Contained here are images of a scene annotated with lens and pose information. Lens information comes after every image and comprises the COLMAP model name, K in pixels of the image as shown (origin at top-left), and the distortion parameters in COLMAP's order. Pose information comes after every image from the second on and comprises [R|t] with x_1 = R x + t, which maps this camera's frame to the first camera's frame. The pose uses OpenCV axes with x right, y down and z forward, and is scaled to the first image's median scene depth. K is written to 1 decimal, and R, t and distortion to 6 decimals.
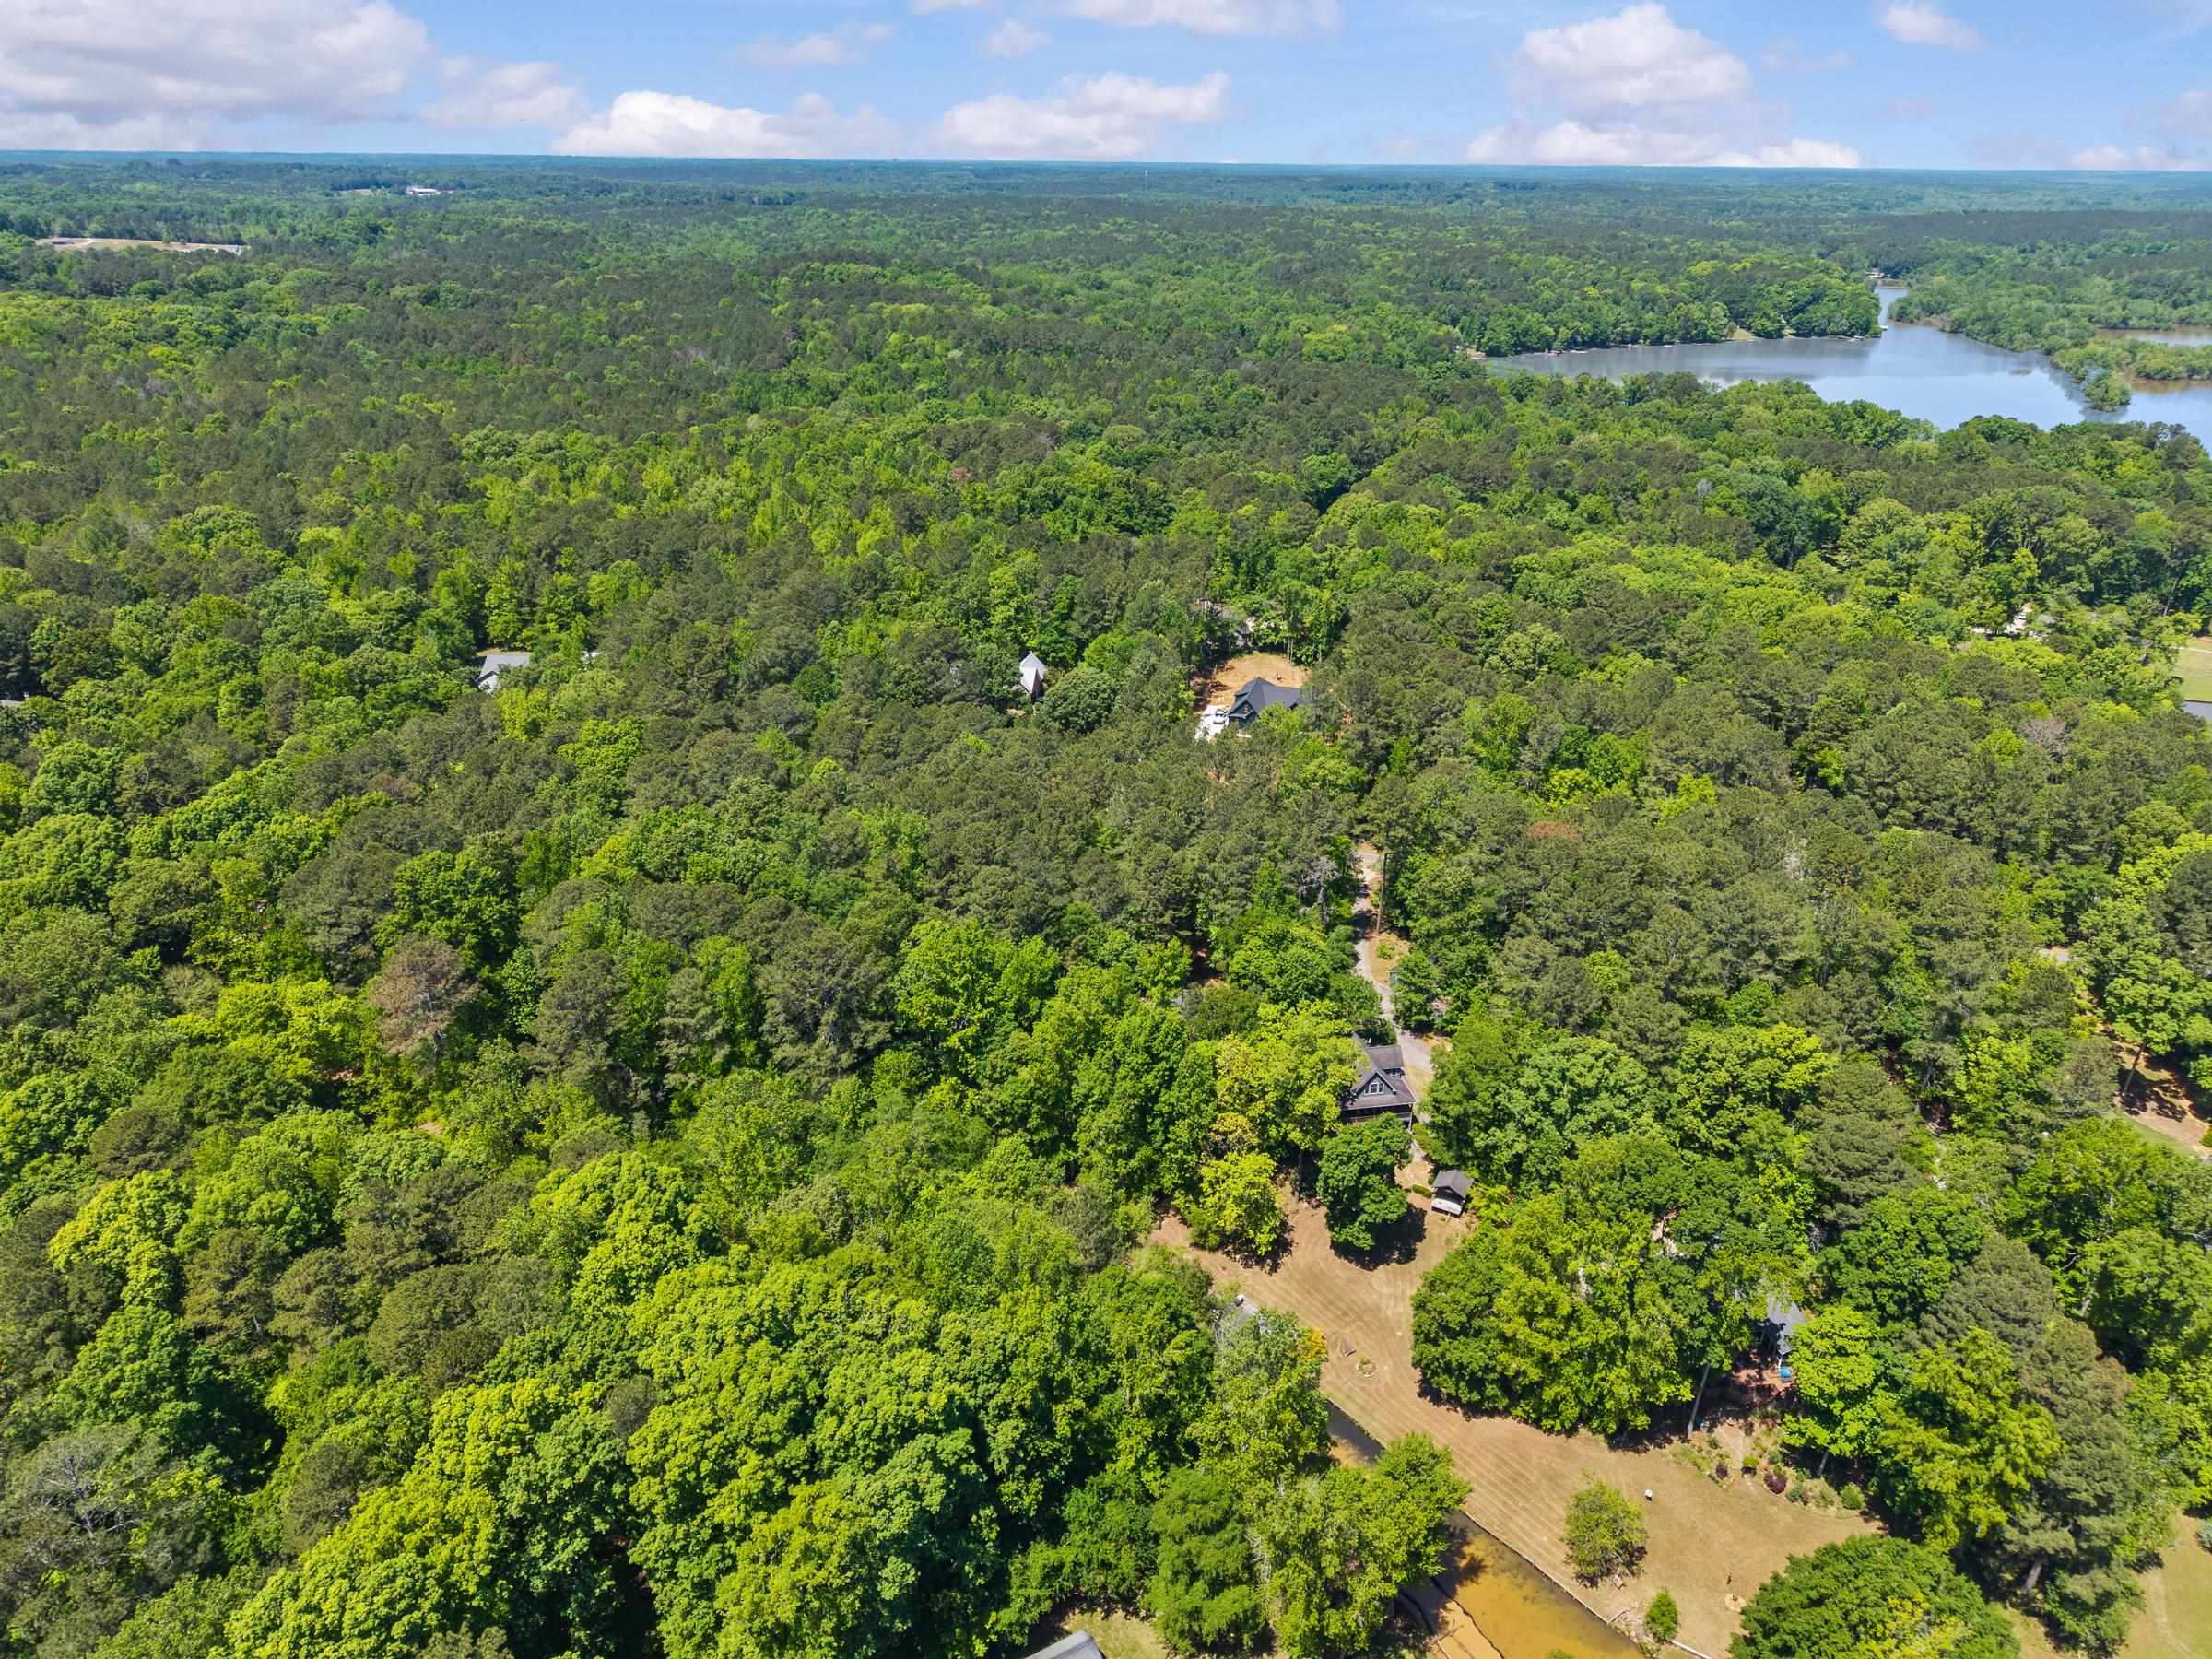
lens RADIAL K [[1480.0, 0, 1104.6], [0, 1480.0, 830.4], [0, 0, 1]] dist [0.015032, -0.009943]
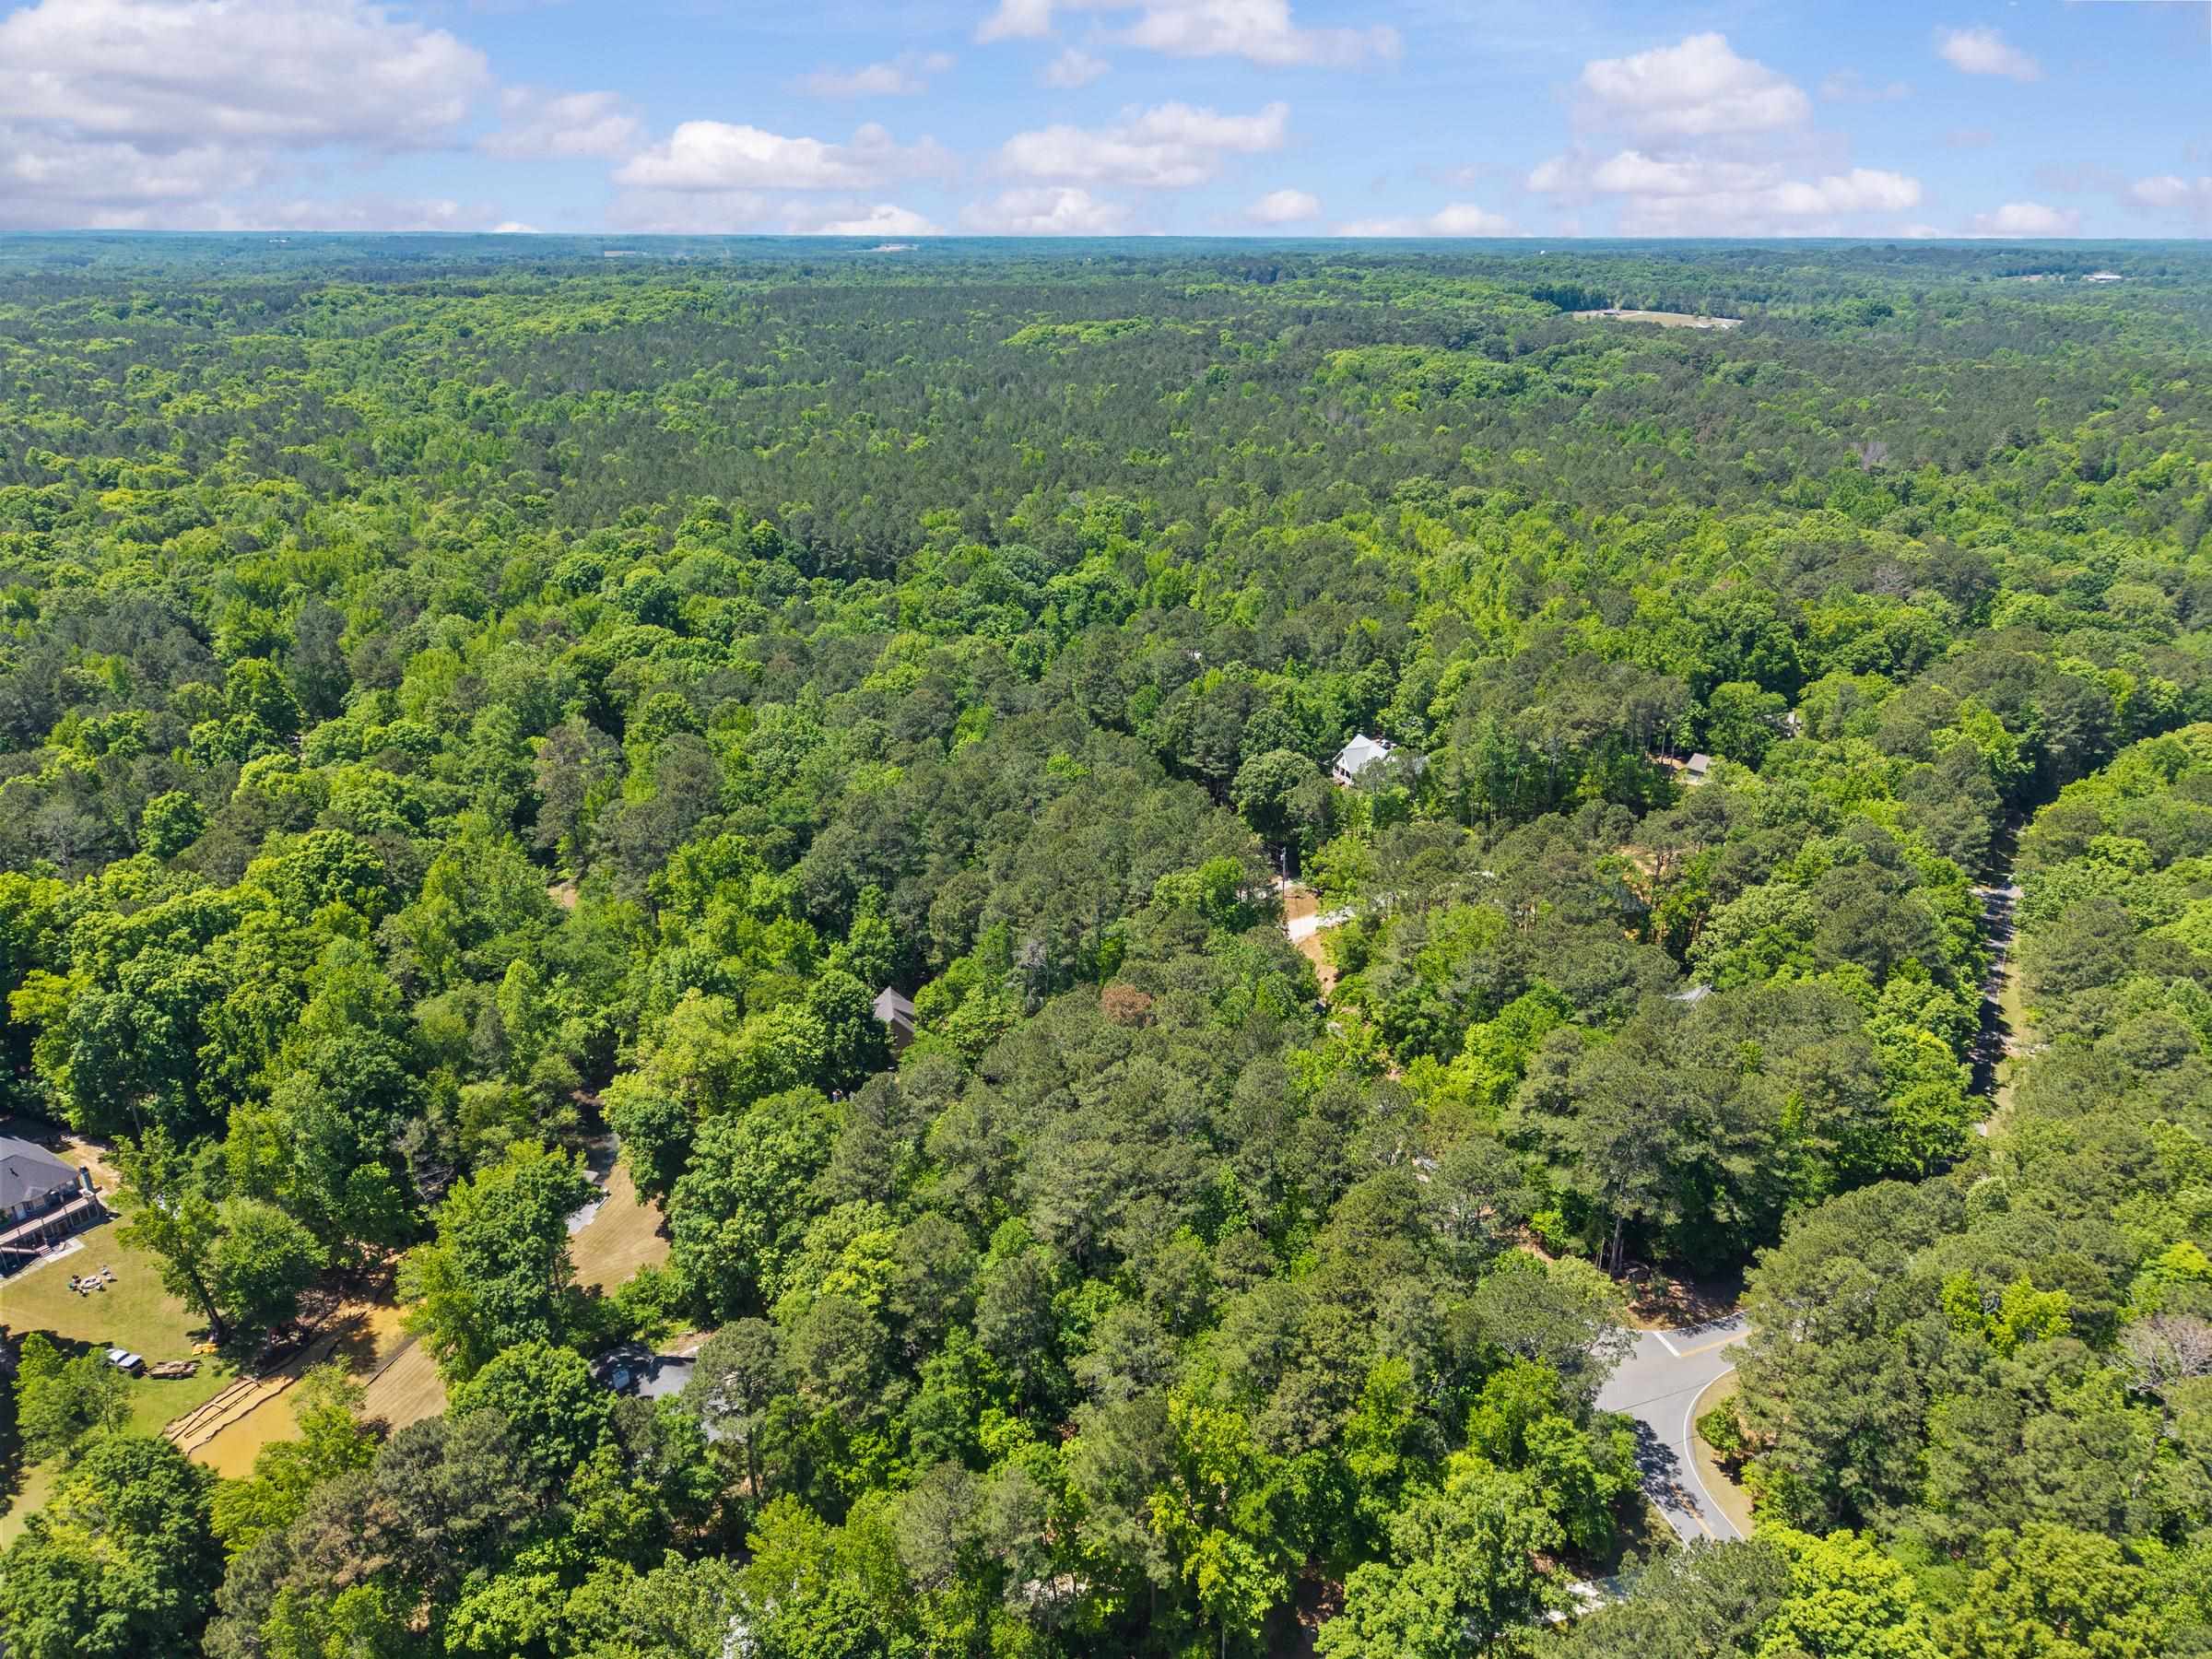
lens RADIAL K [[1480.0, 0, 1104.6], [0, 1480.0, 830.4], [0, 0, 1]] dist [0.015032, -0.009943]
pose [[0.520783, 0.314885, -0.793494, 0.925606], [-0.353588, 0.925574, 0.135234, -0.197109], [0.777021, 0.210142, 0.593363, 0.458574]]
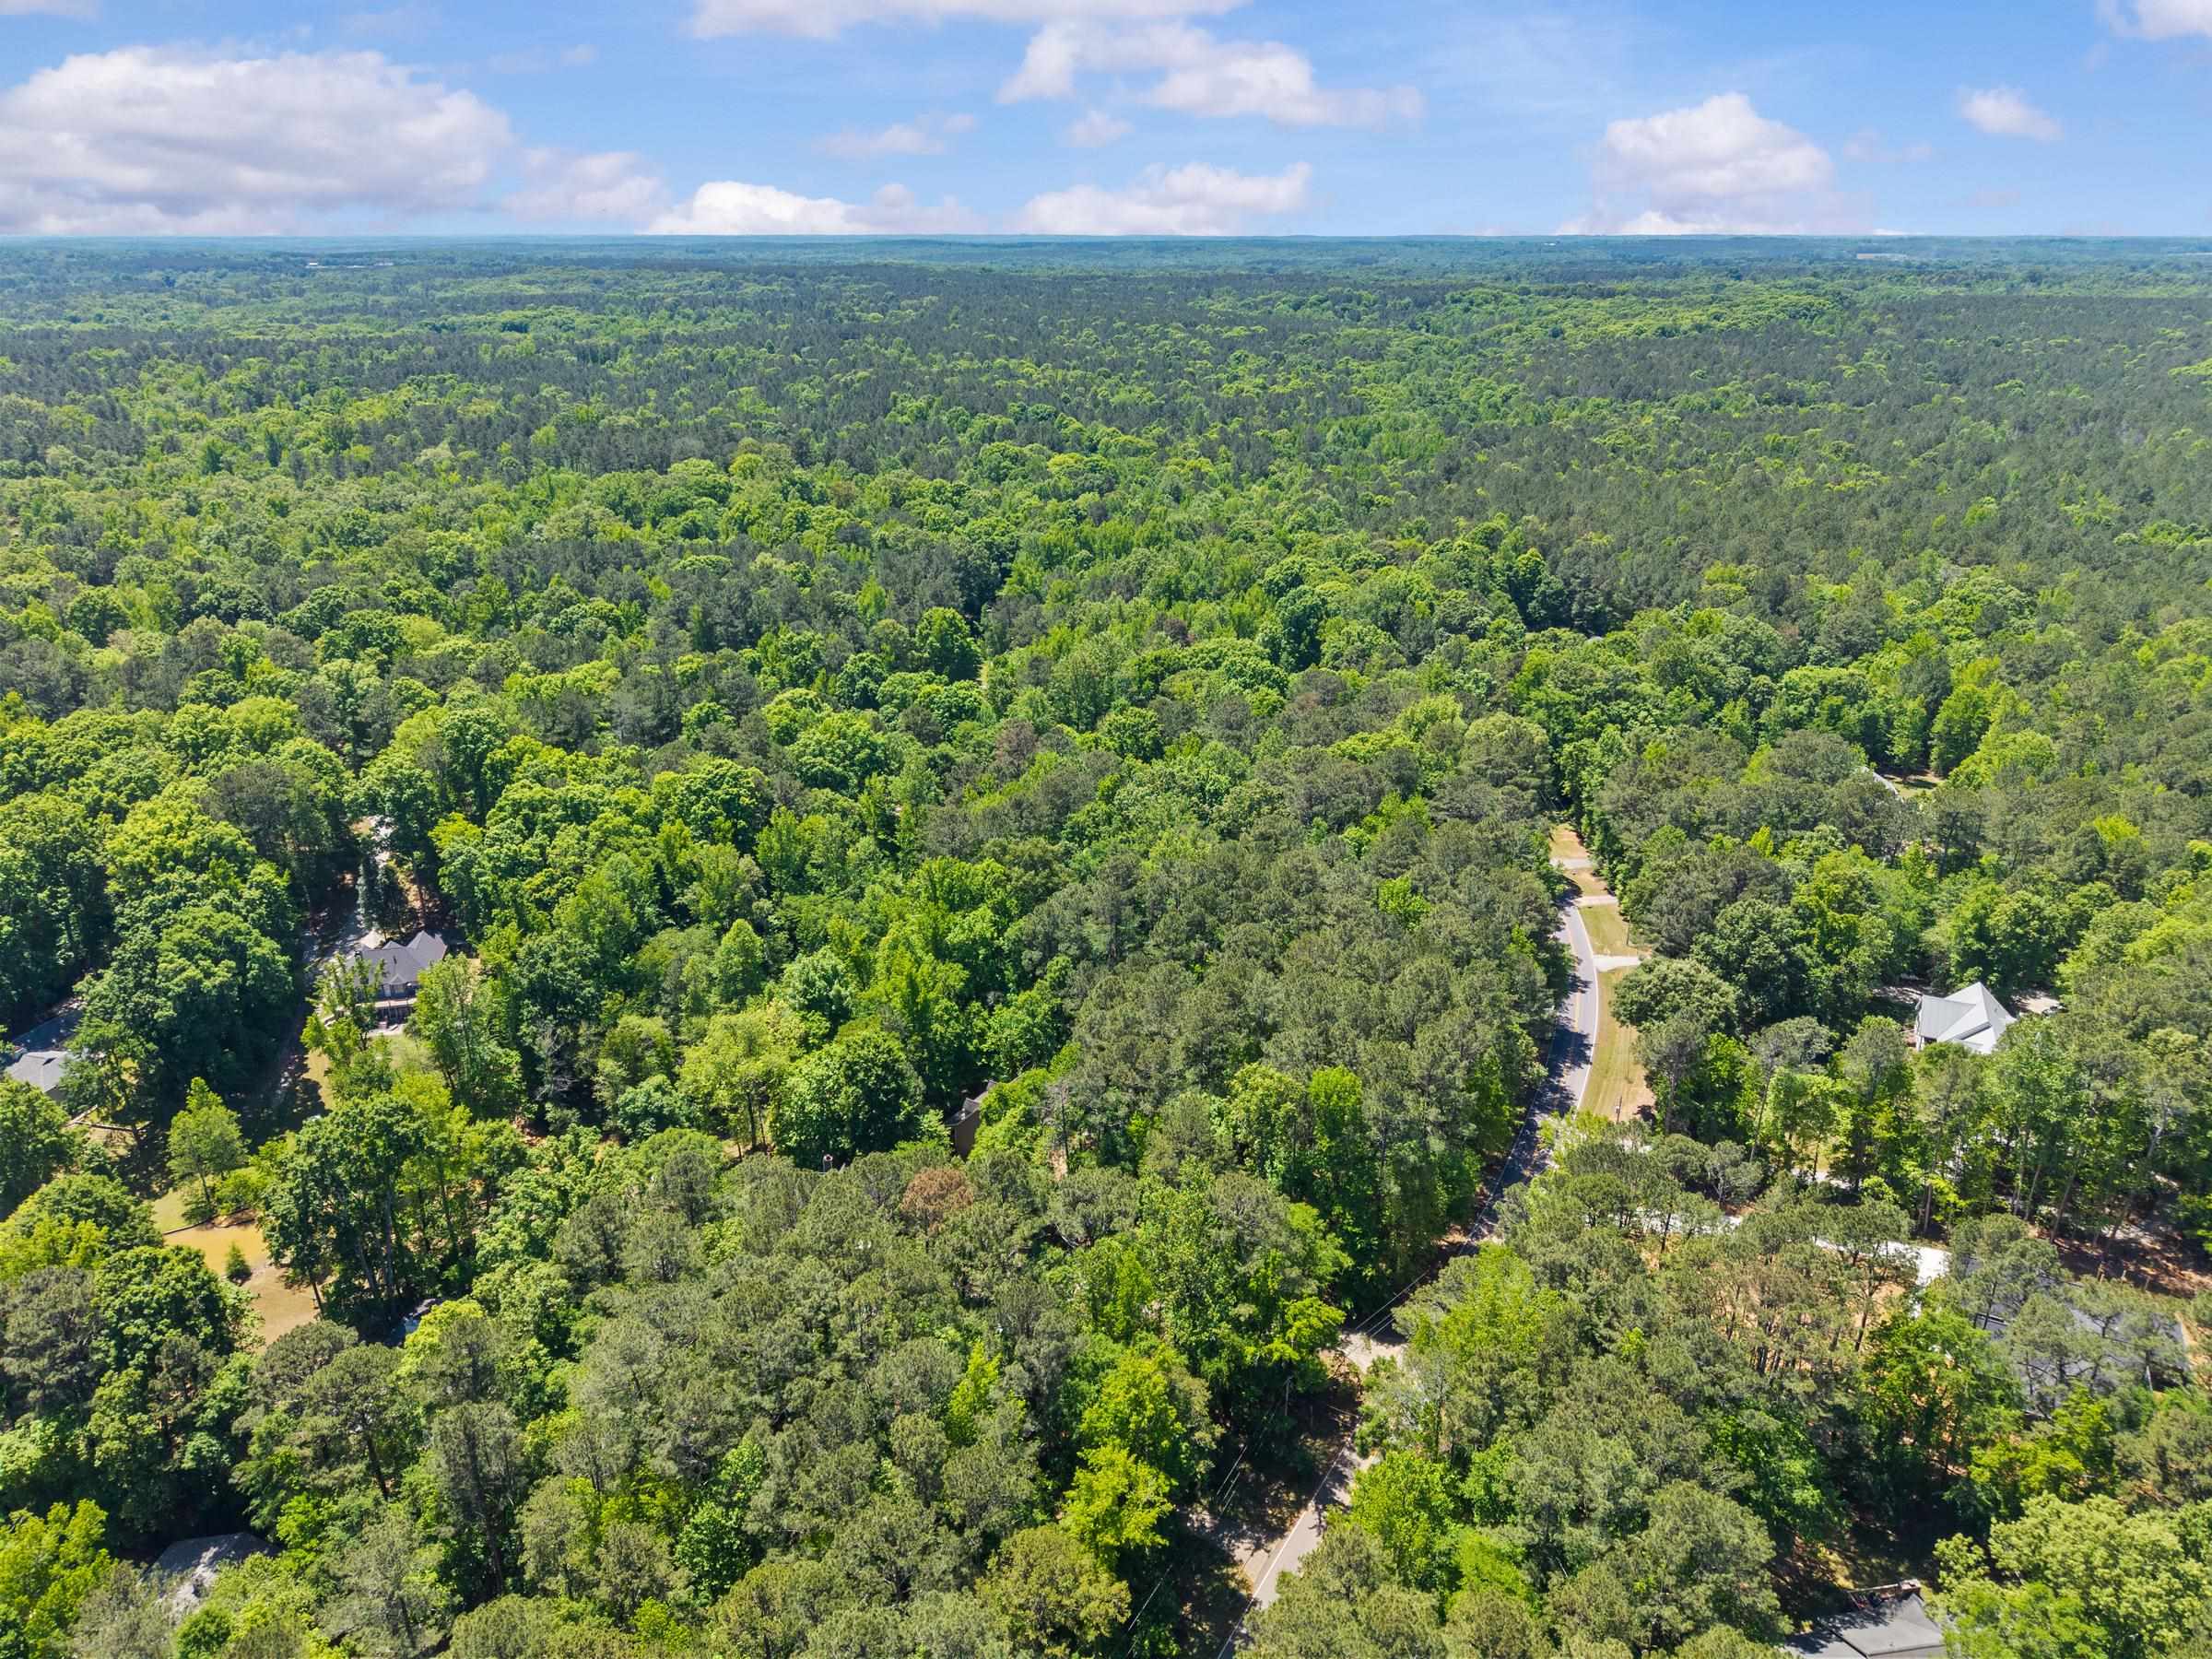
lens RADIAL K [[1480.0, 0, 1104.6], [0, 1480.0, 830.4], [0, 0, 1]] dist [0.015032, -0.009943]
pose [[-0.216447, 0.358325, -0.908160, 0.821505], [-0.405455, 0.813207, 0.417495, -0.434924], [0.888120, 0.458583, -0.030731, 1.002456]]
